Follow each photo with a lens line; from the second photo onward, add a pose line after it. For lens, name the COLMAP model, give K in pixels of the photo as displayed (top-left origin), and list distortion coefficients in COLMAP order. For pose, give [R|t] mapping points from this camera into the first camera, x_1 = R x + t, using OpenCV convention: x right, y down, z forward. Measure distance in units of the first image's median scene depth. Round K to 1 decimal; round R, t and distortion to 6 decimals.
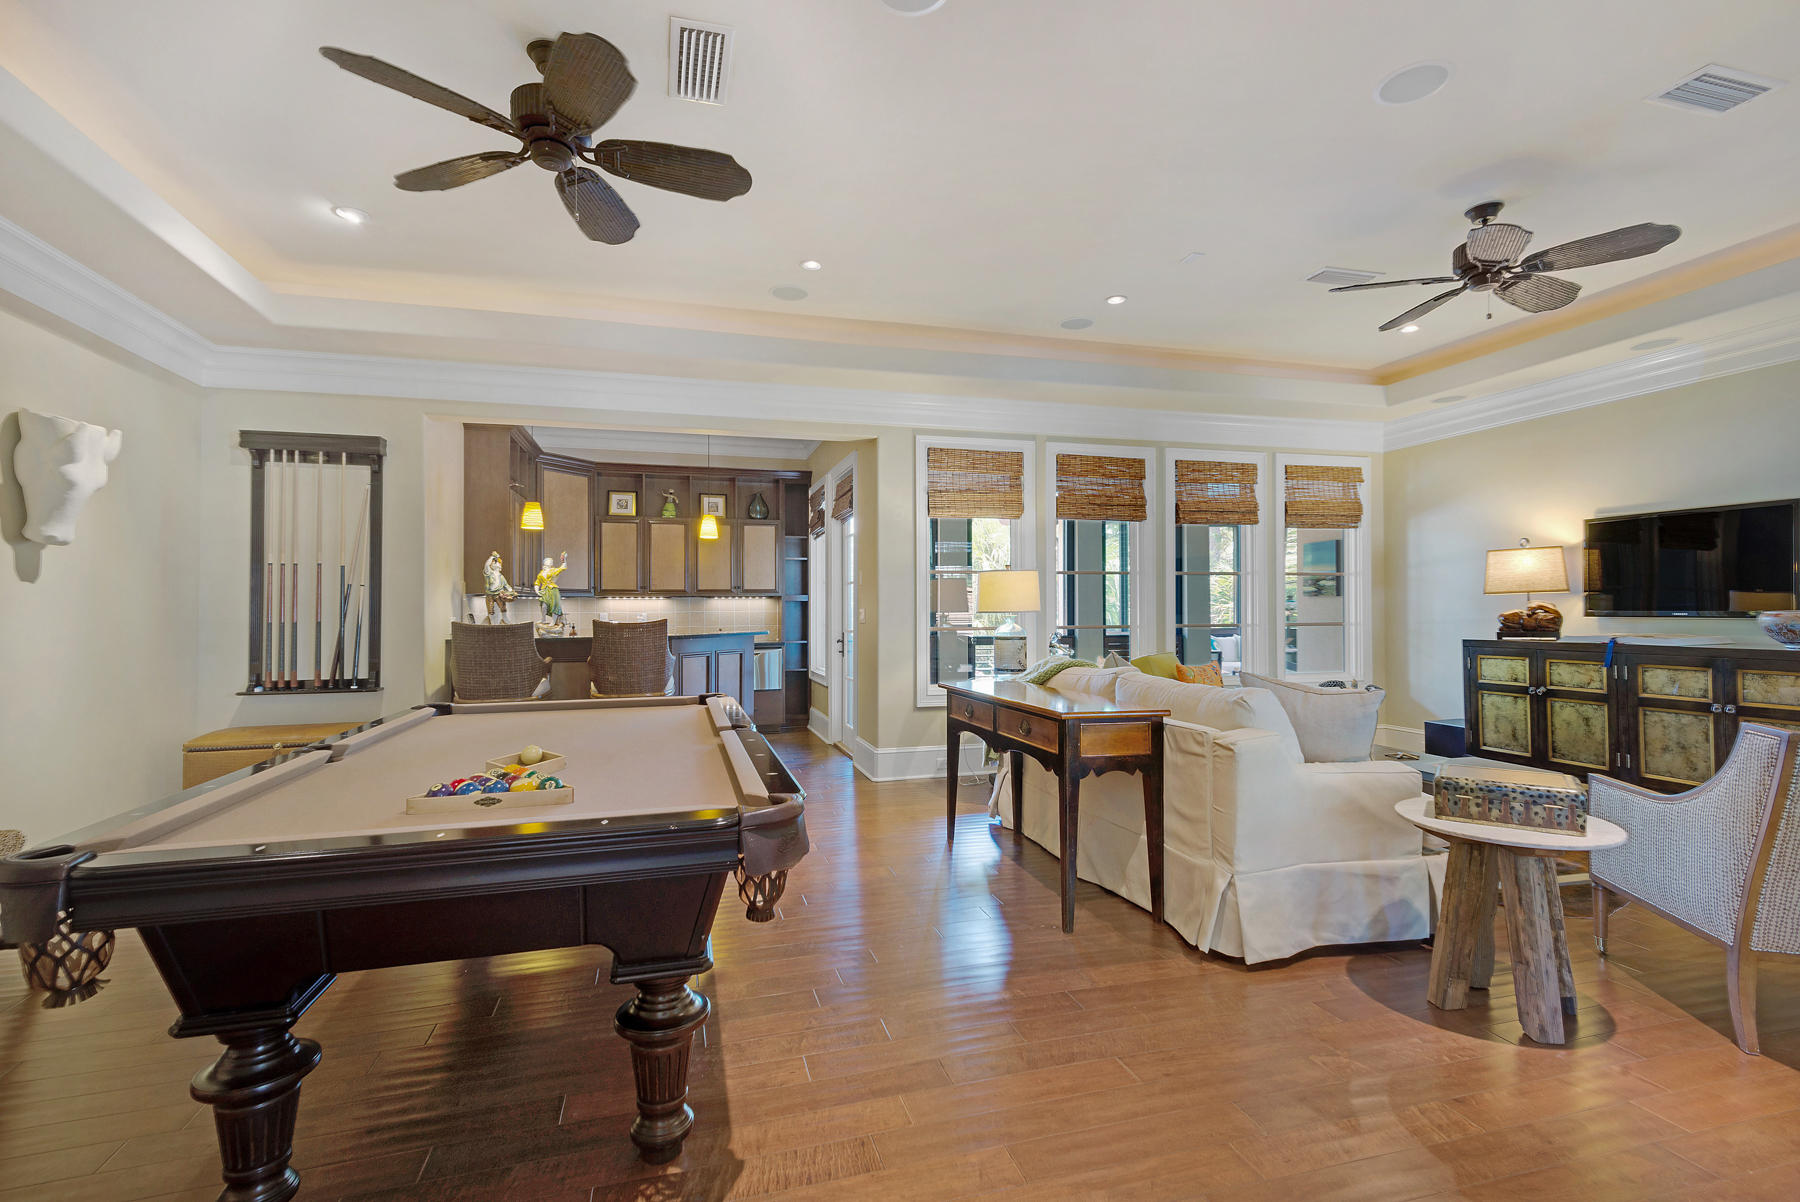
lens RADIAL K [[827.9, 0, 887.3], [0, 827.9, 602.9], [0, 0, 1]] dist [0.020862, -0.011658]
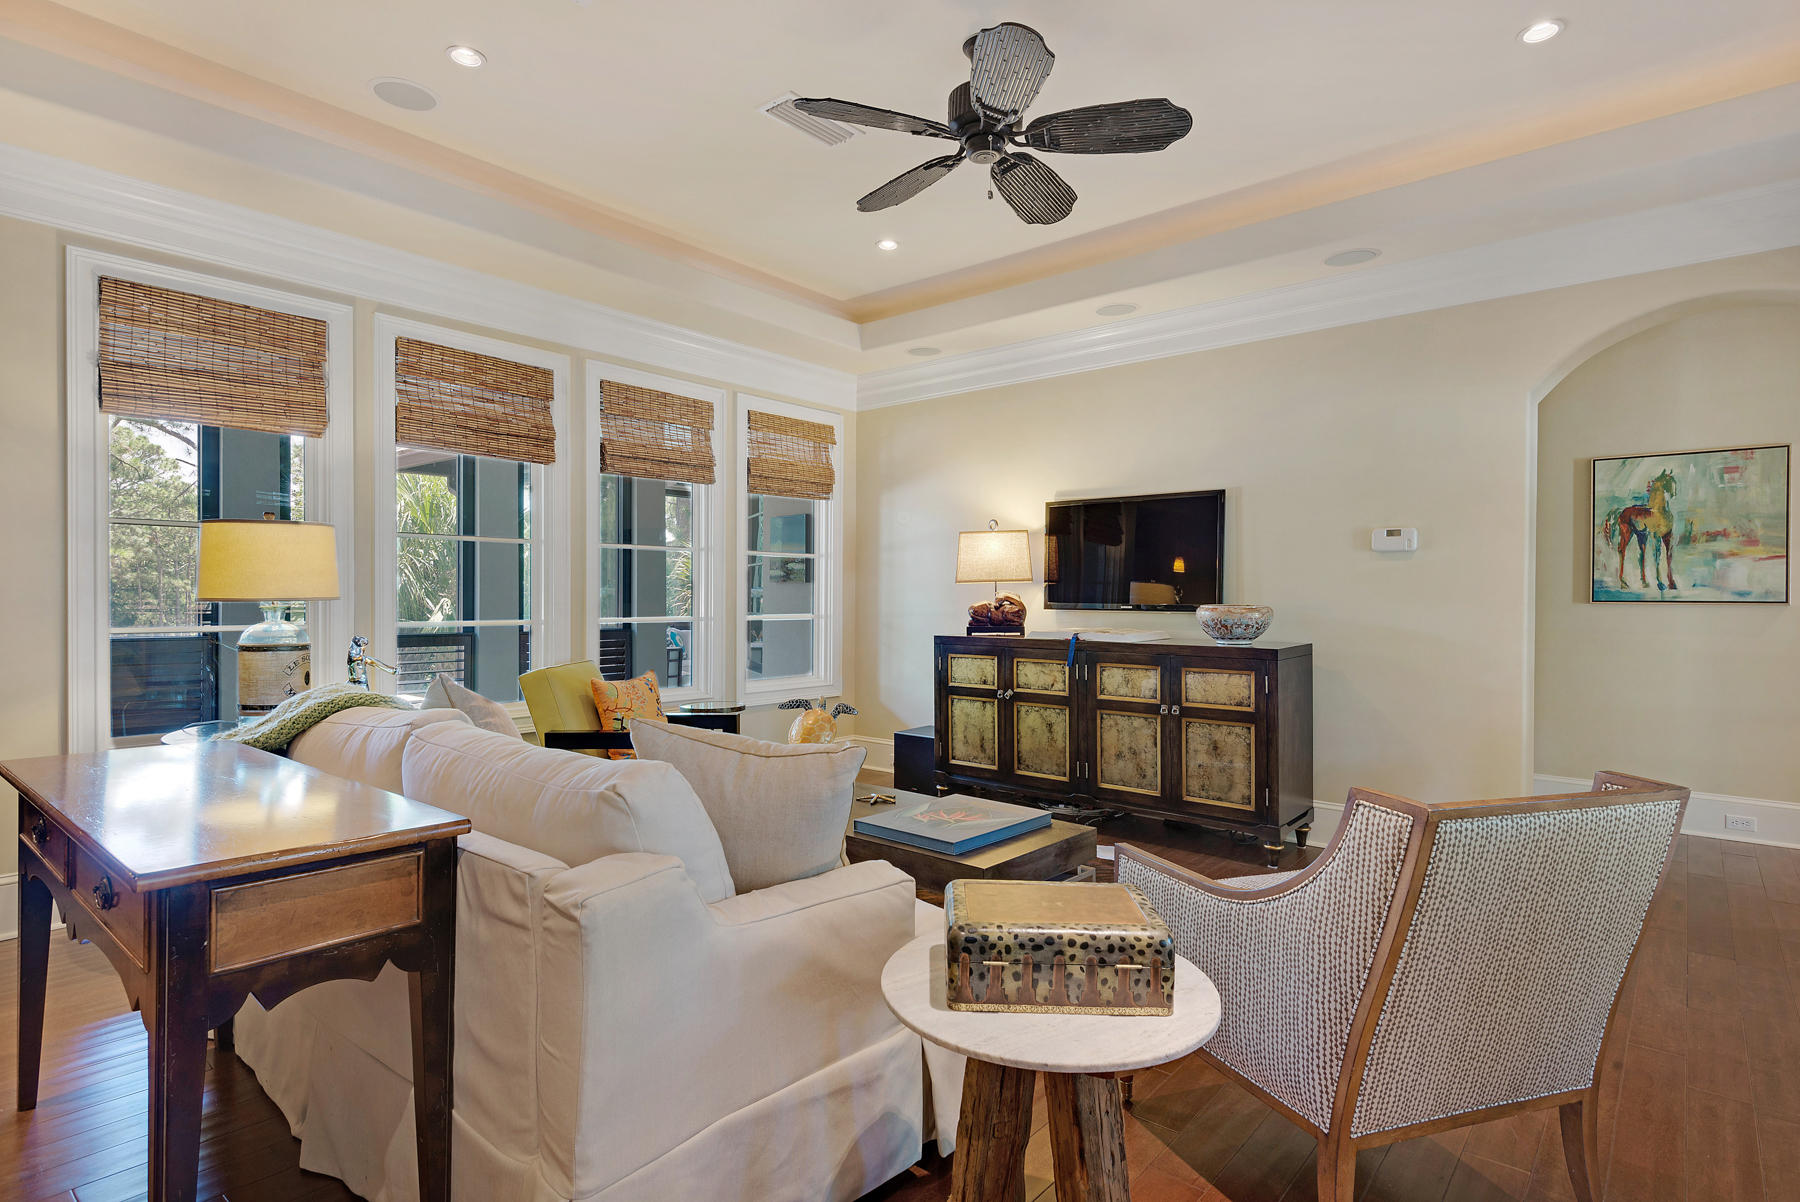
lens RADIAL K [[922.5, 0, 896.1], [0, 922.5, 601.9], [0, 0, 1]] dist [0.017077, -0.001393]
pose [[0.832303, 0.005529, 0.554293, 0.153793], [-0.014128, 0.999837, 0.011242, -0.000297], [-0.554141, -0.017187, 0.832246, 0.270428]]
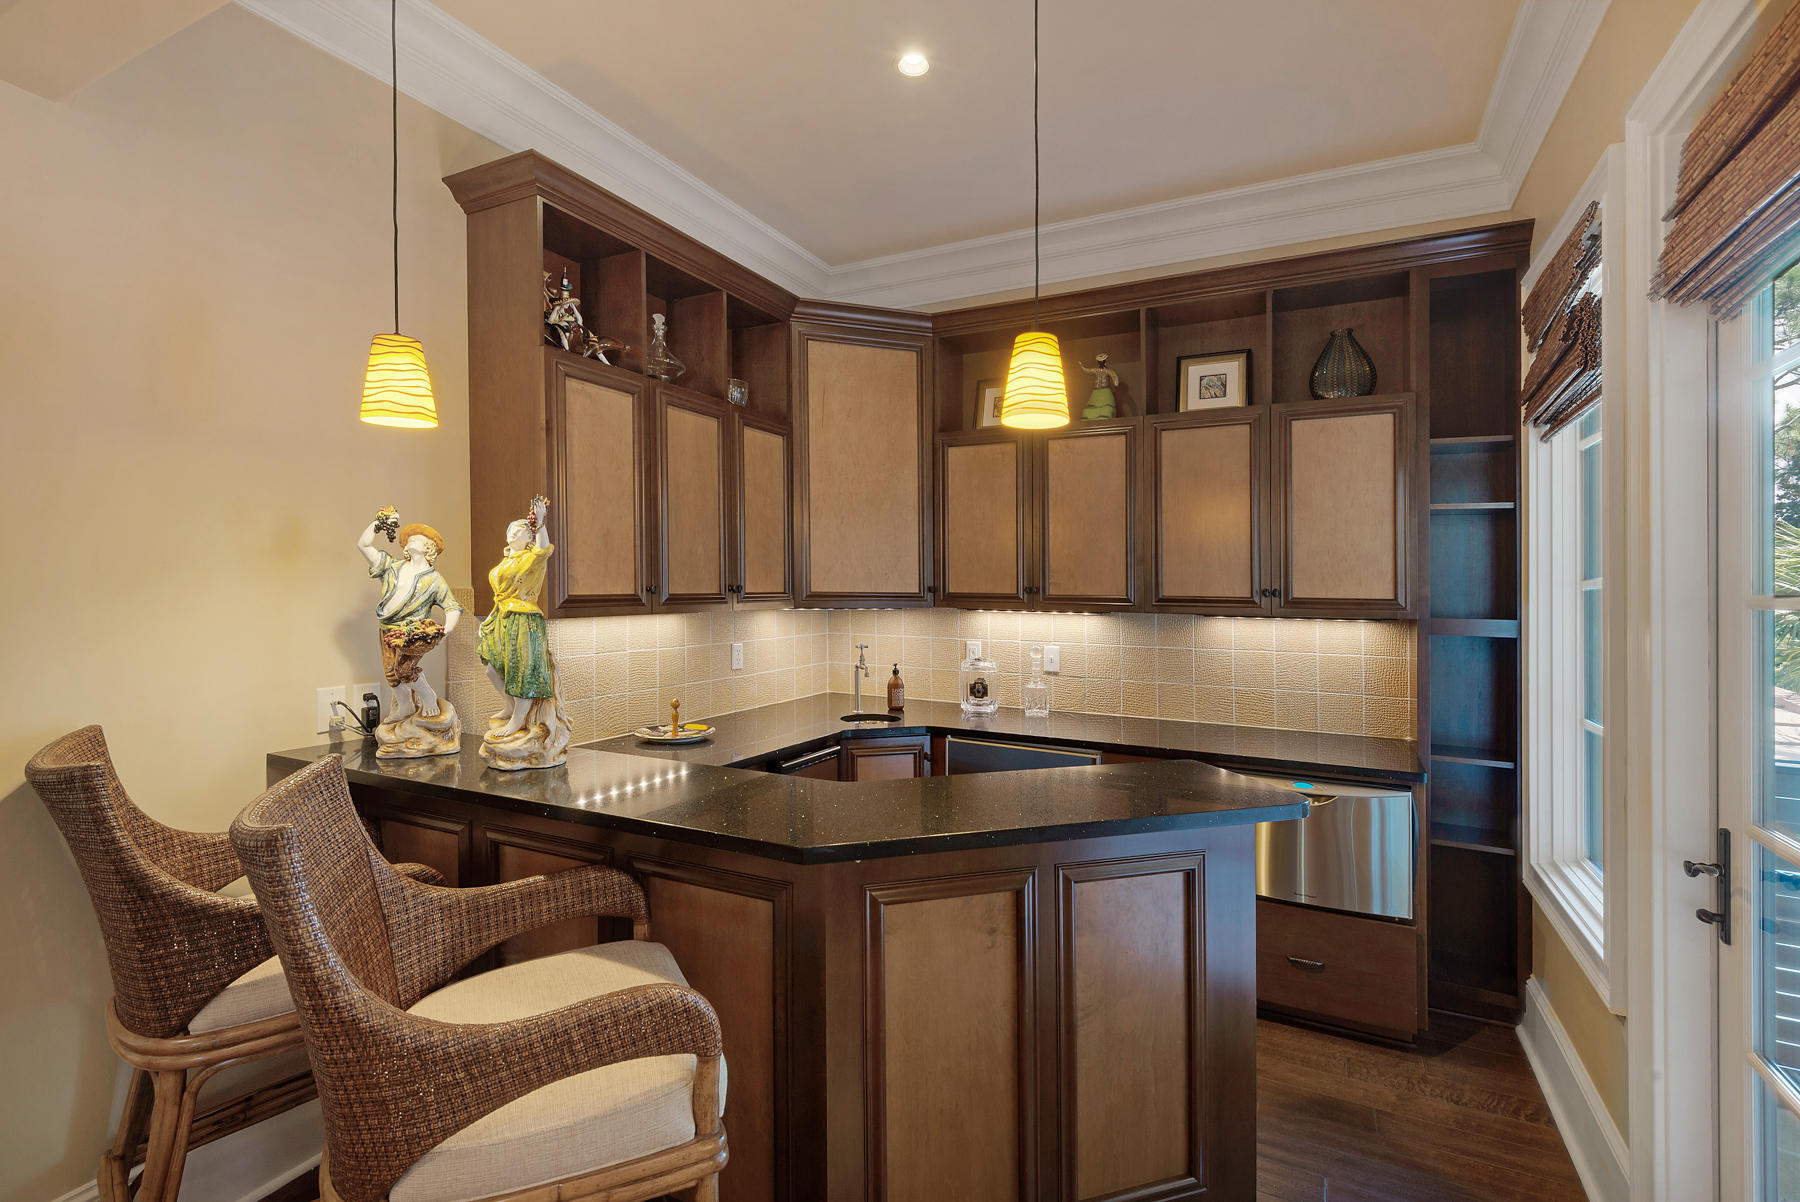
lens RADIAL K [[827.9, 0, 896.1], [0, 827.9, 578.4], [0, 0, 1]] dist [0.020862, -0.011658]
pose [[0.747462, -0.002746, -0.664299, -0.095970], [-0.002630, 0.999971, -0.007093, -0.033997], [0.664299, 0.007049, 0.747434, 0.948491]]
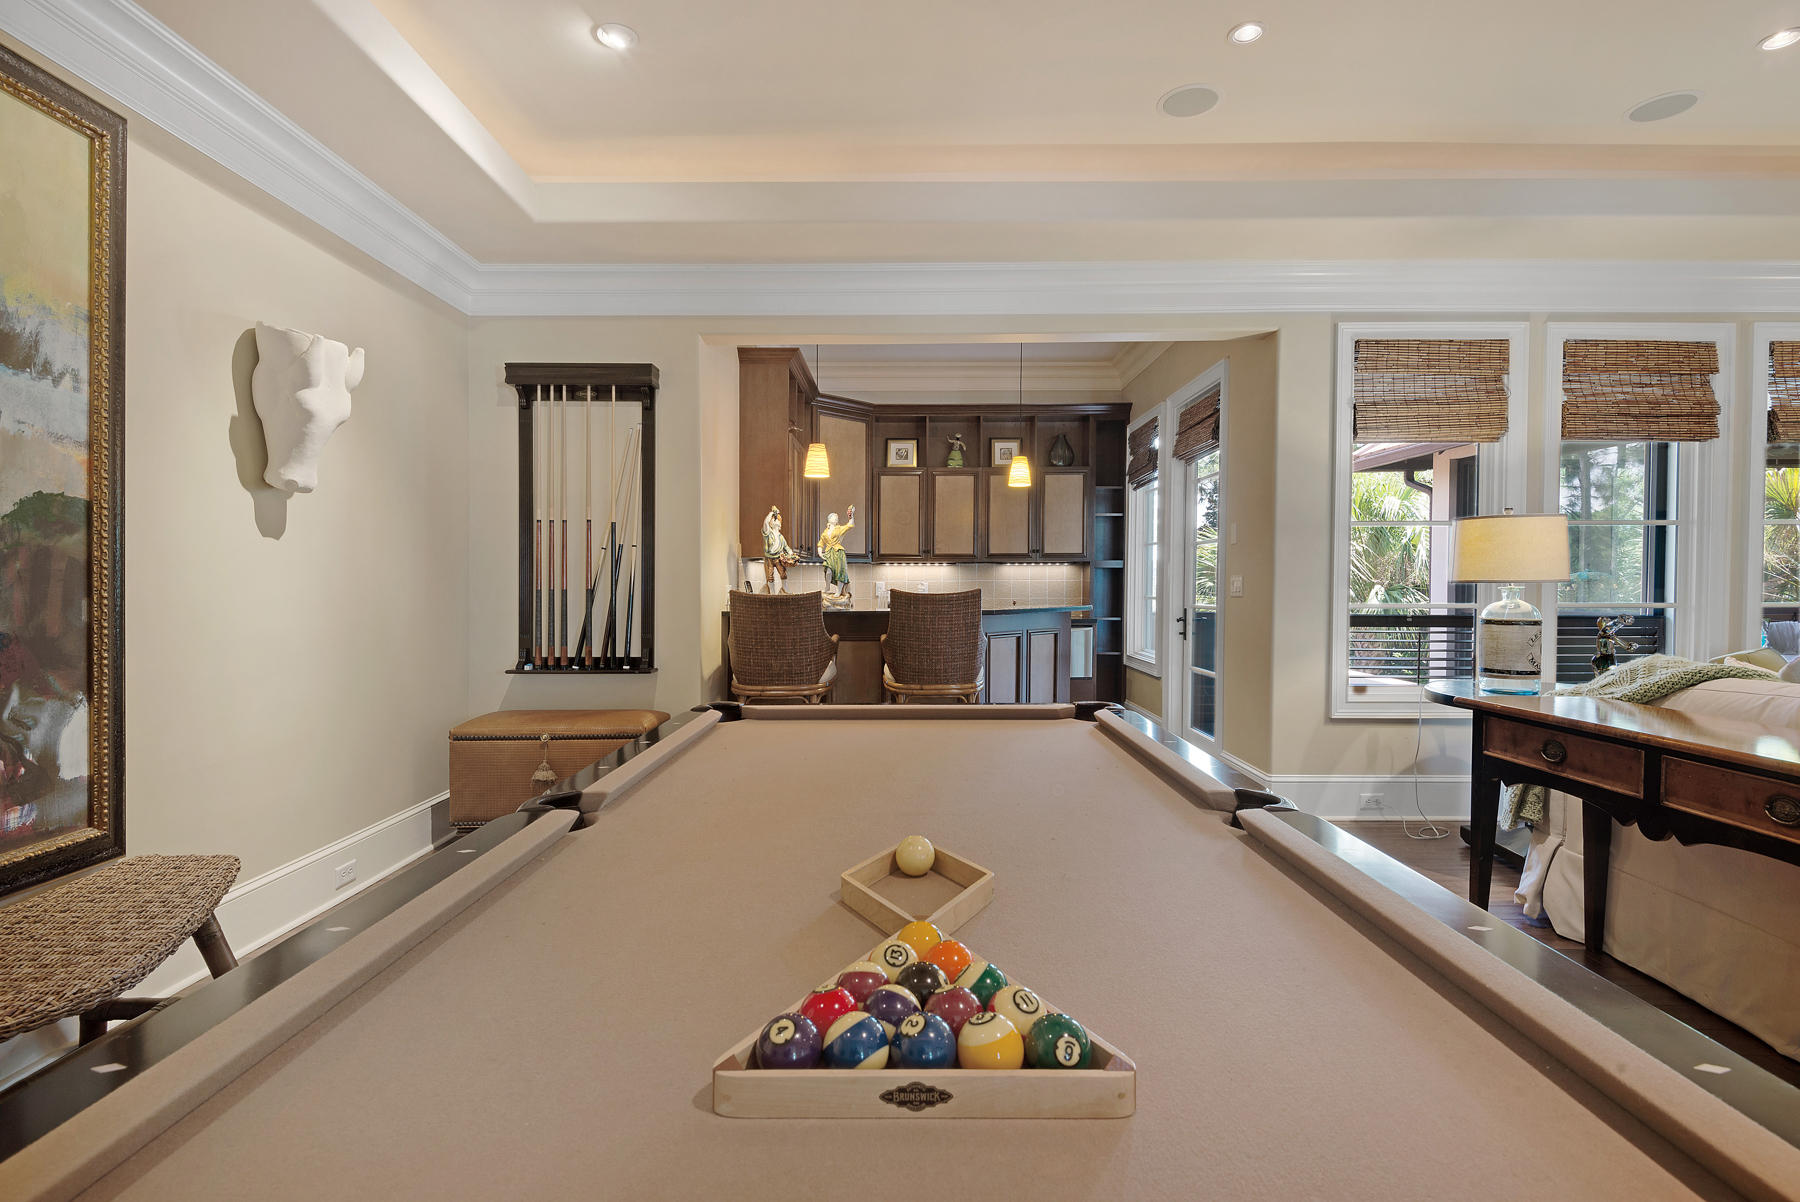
lens RADIAL K [[844.8, 0, 890.0], [0, 844.8, 601.0], [0, 0, 1]] dist [0.004369, -0.004320]
pose [[0.962544, 0.010653, -0.270916, -0.143560], [-0.001755, 0.999452, 0.033064, 0.005380], [0.271119, -0.031350, 0.962035, 0.238100]]
